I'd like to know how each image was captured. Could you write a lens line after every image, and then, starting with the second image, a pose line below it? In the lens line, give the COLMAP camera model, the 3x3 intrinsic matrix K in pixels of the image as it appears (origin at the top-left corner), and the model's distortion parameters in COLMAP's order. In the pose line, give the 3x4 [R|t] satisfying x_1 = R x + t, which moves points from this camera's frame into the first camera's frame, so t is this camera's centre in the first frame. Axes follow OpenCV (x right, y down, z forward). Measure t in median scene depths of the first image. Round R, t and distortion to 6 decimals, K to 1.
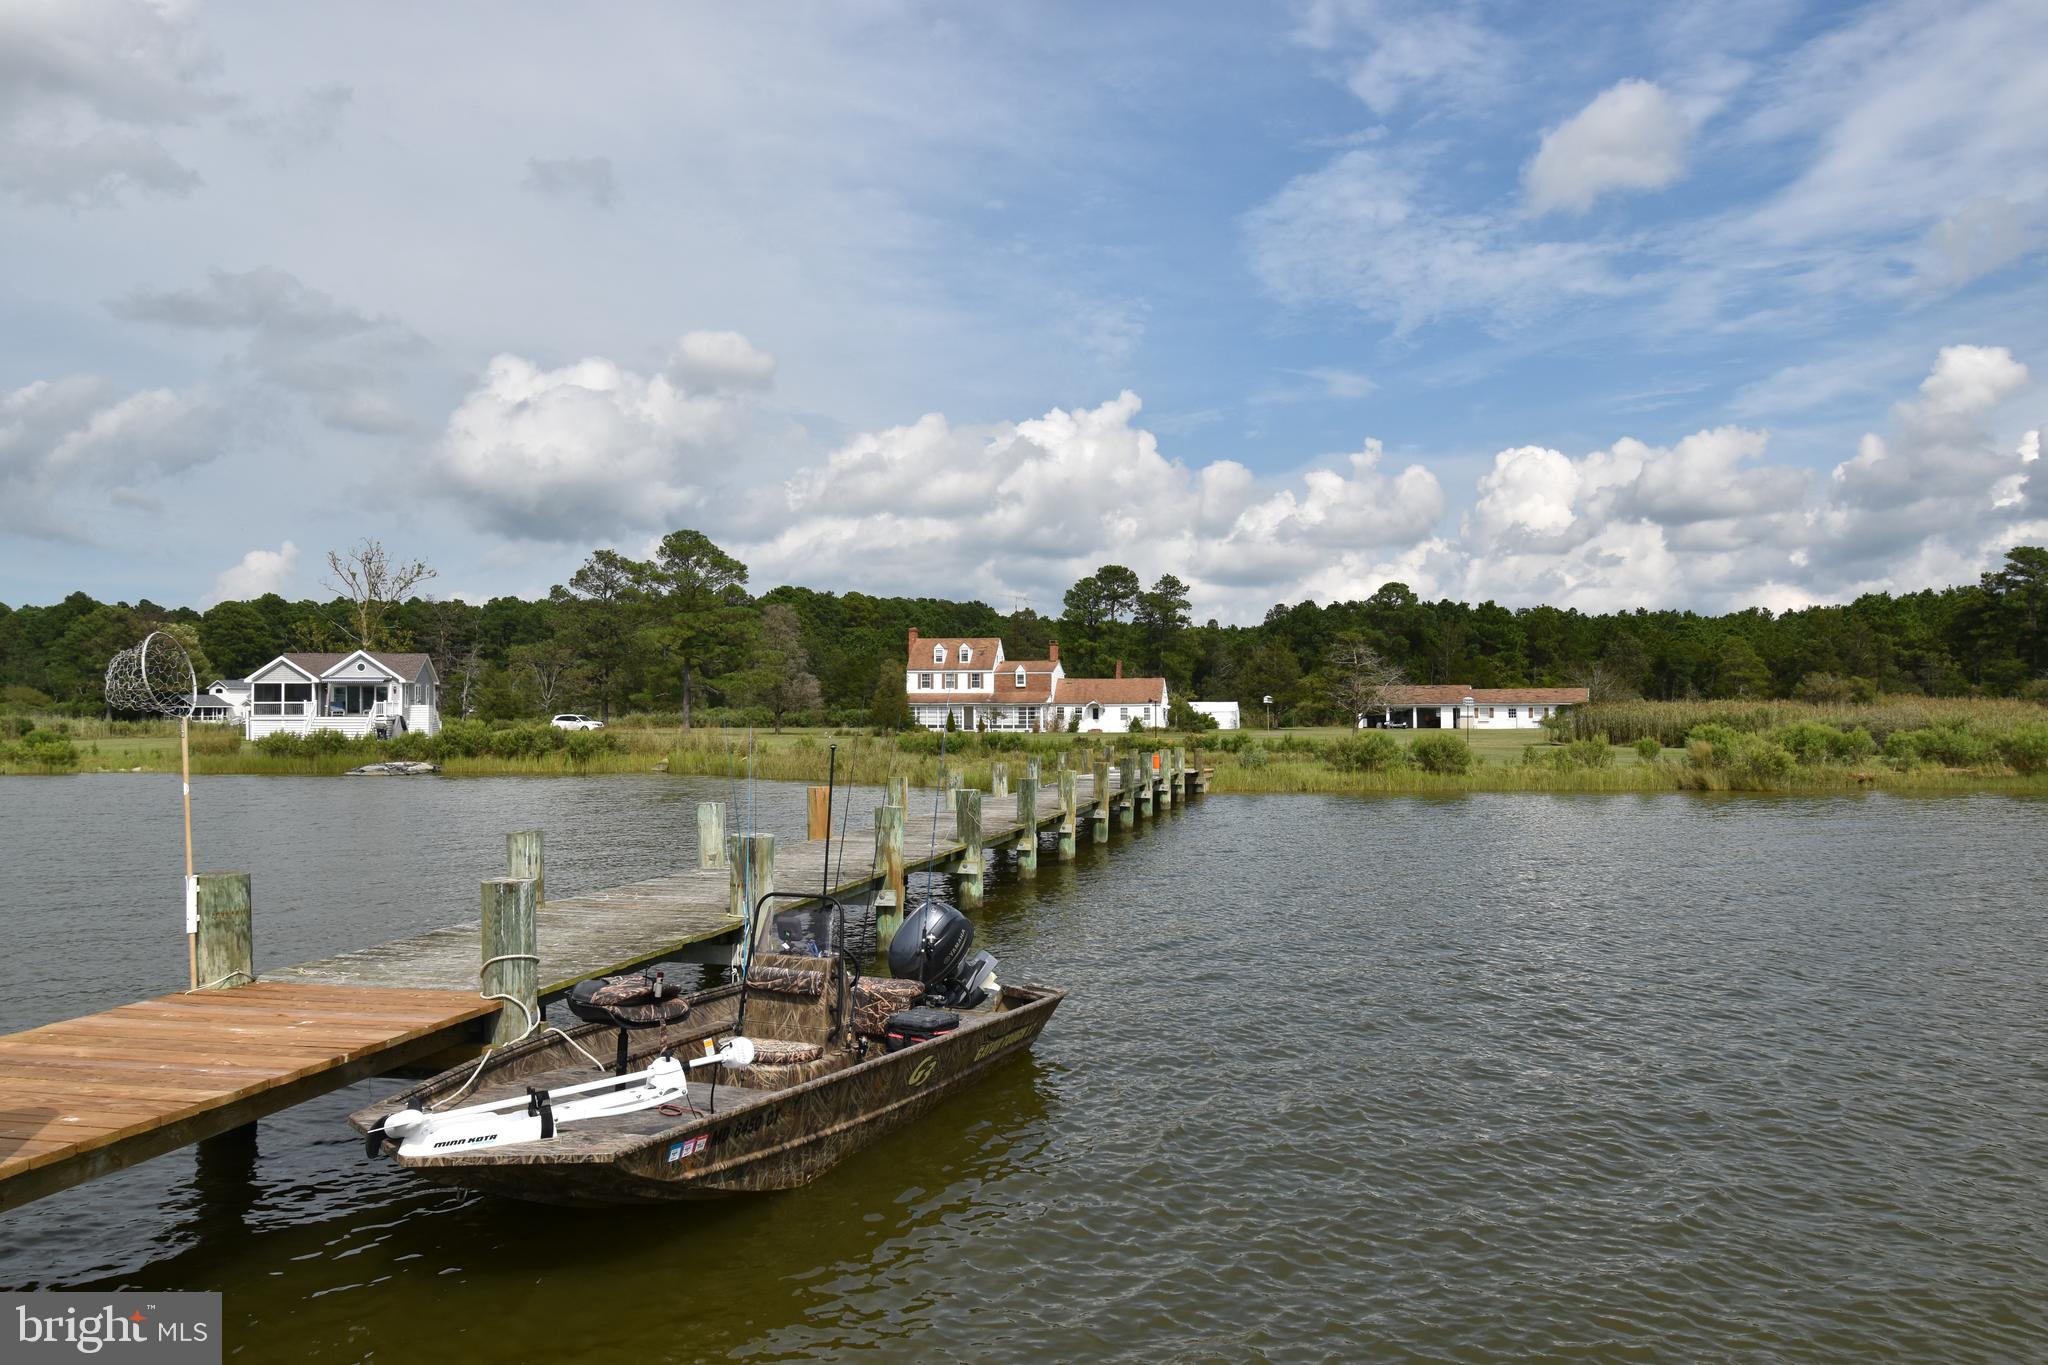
lens RADIAL K [[1543.7, 0, 1024.0], [0, 1543.7, 682.5], [0, 0, 1]] dist [0.003678, -0.000012]
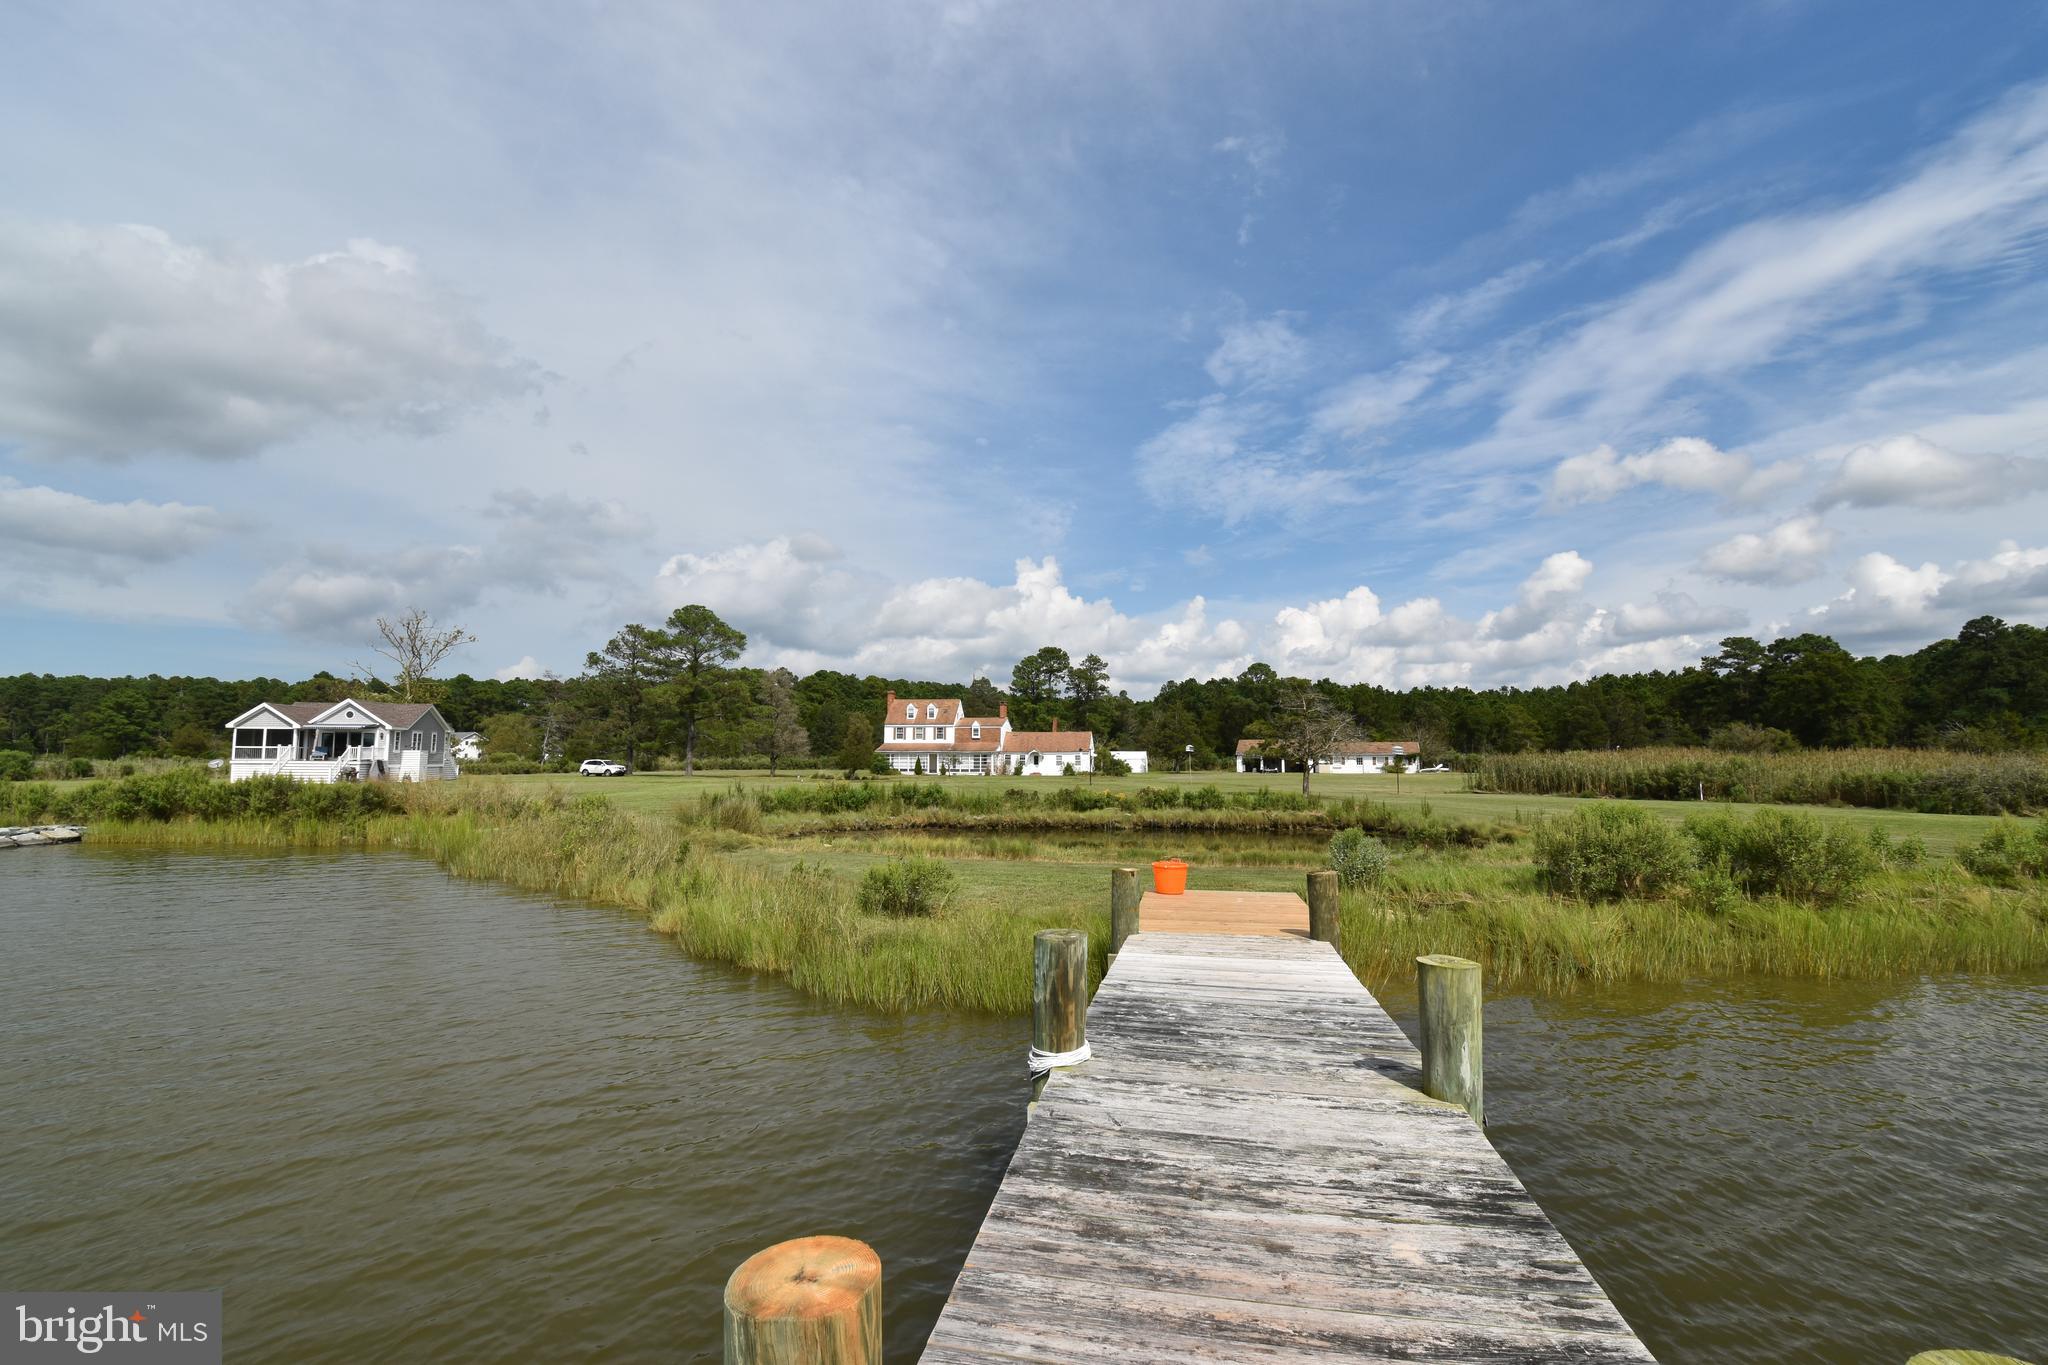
lens RADIAL K [[899.3, 0, 1024.0], [0, 899.3, 682.5], [0, 0, 1]] dist [0.019323, -0.026536]
pose [[0.999583, 0.006373, 0.028161, 0.014717], [-0.004521, 0.997853, -0.065336, 0.004739], [-0.028517, 0.065182, 0.997466, 0.254901]]
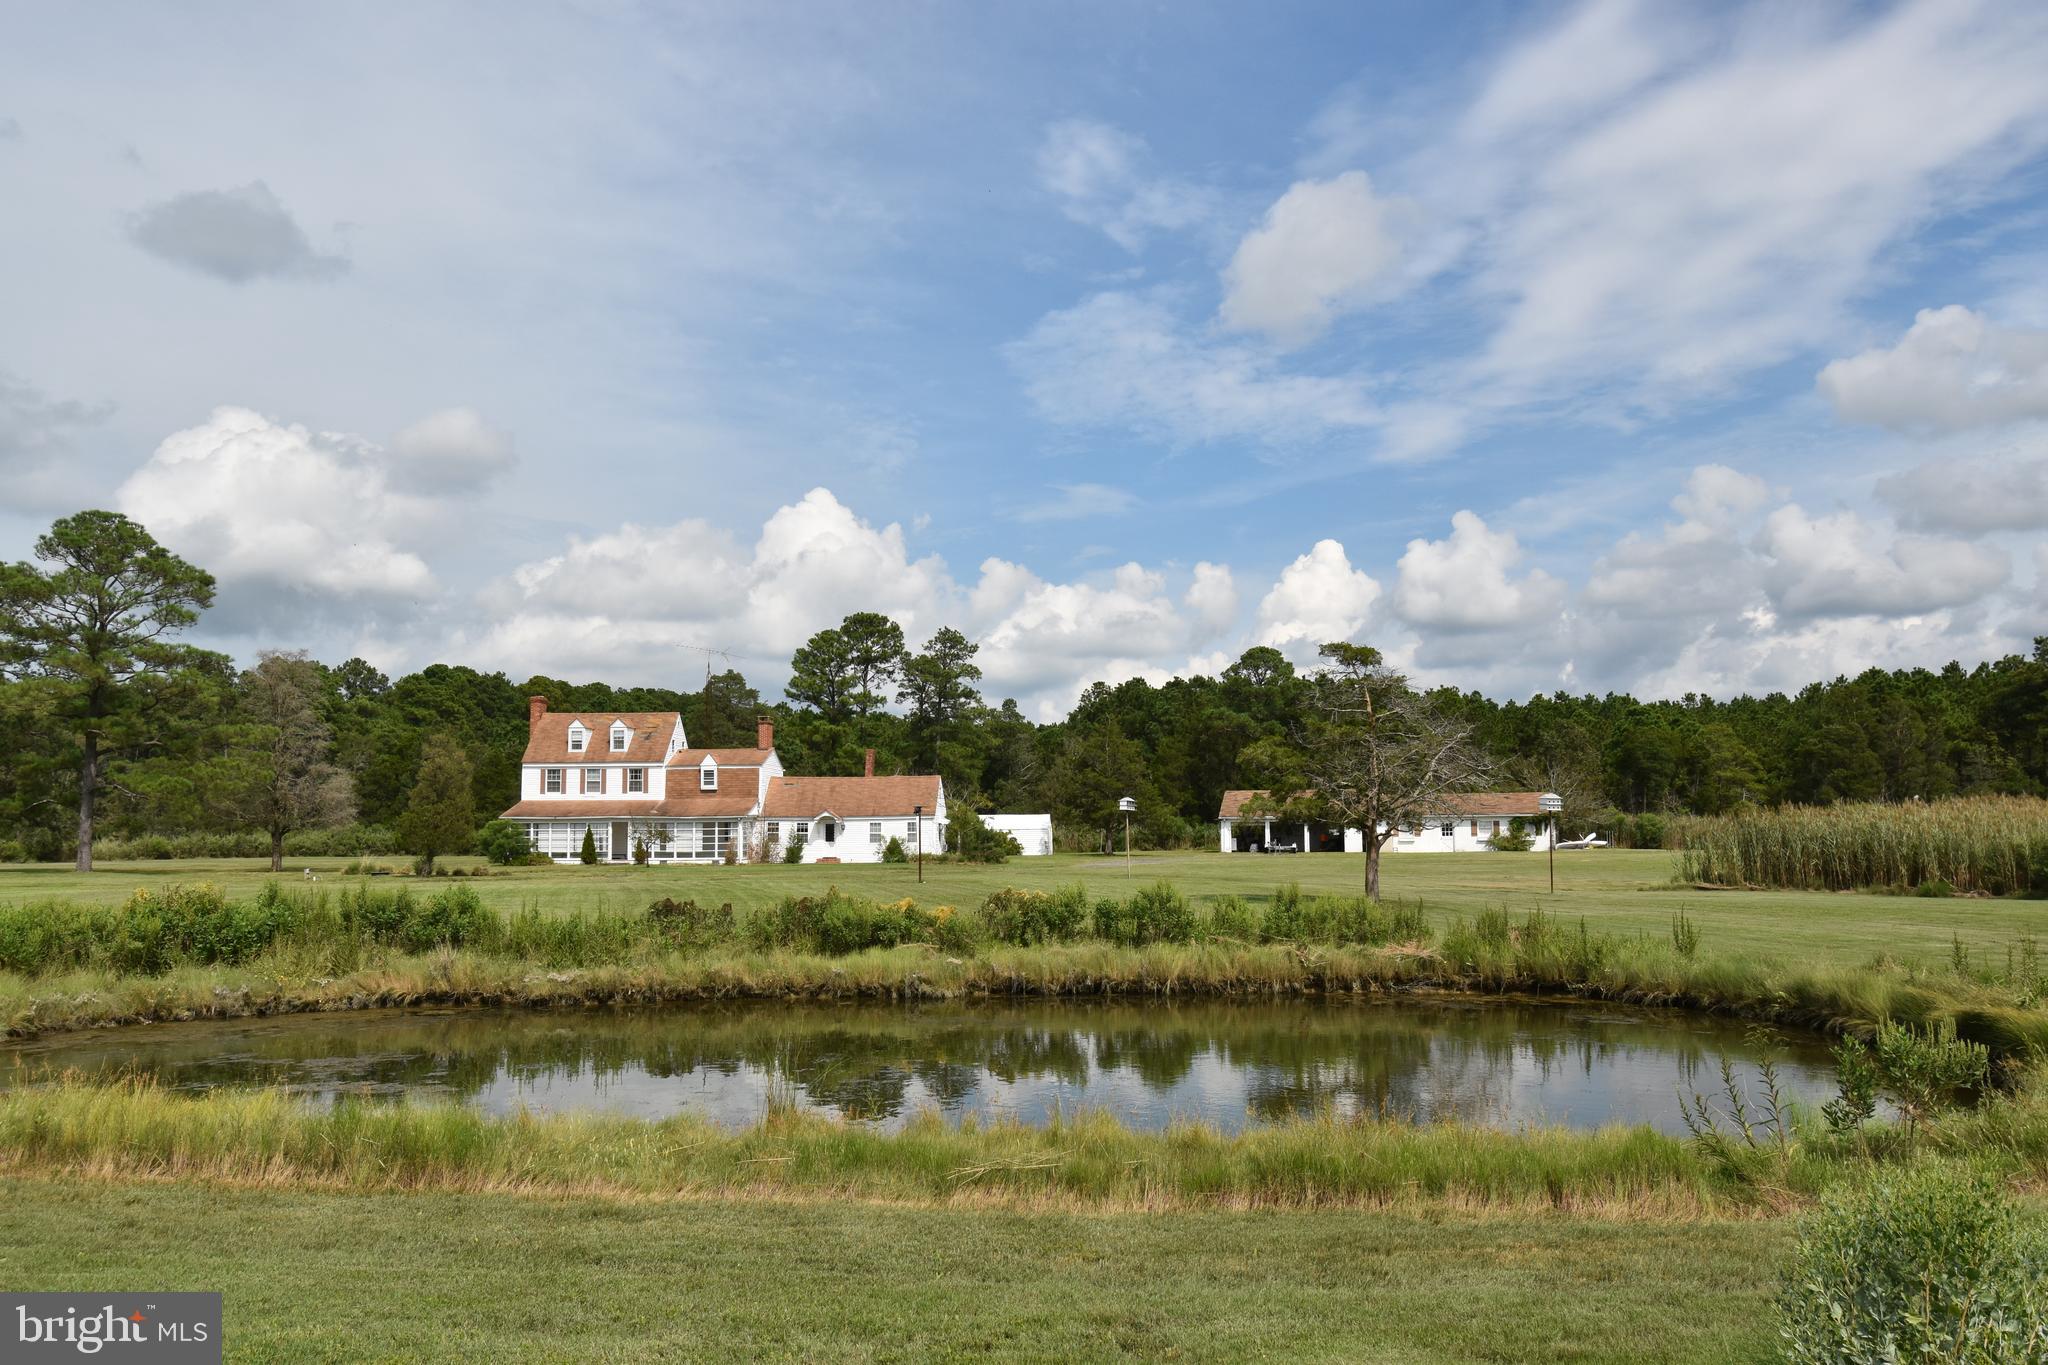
lens RADIAL K [[1606.3, 0, 1024.0], [0, 1606.3, 682.5], [0, 0, 1]] dist [0.004342, -0.011053]
pose [[0.990361, 0.008017, 0.138275, 0.031179], [0.002216, 0.997279, -0.073690, 0.007051], [-0.138489, 0.073286, 0.987649, 0.318267]]
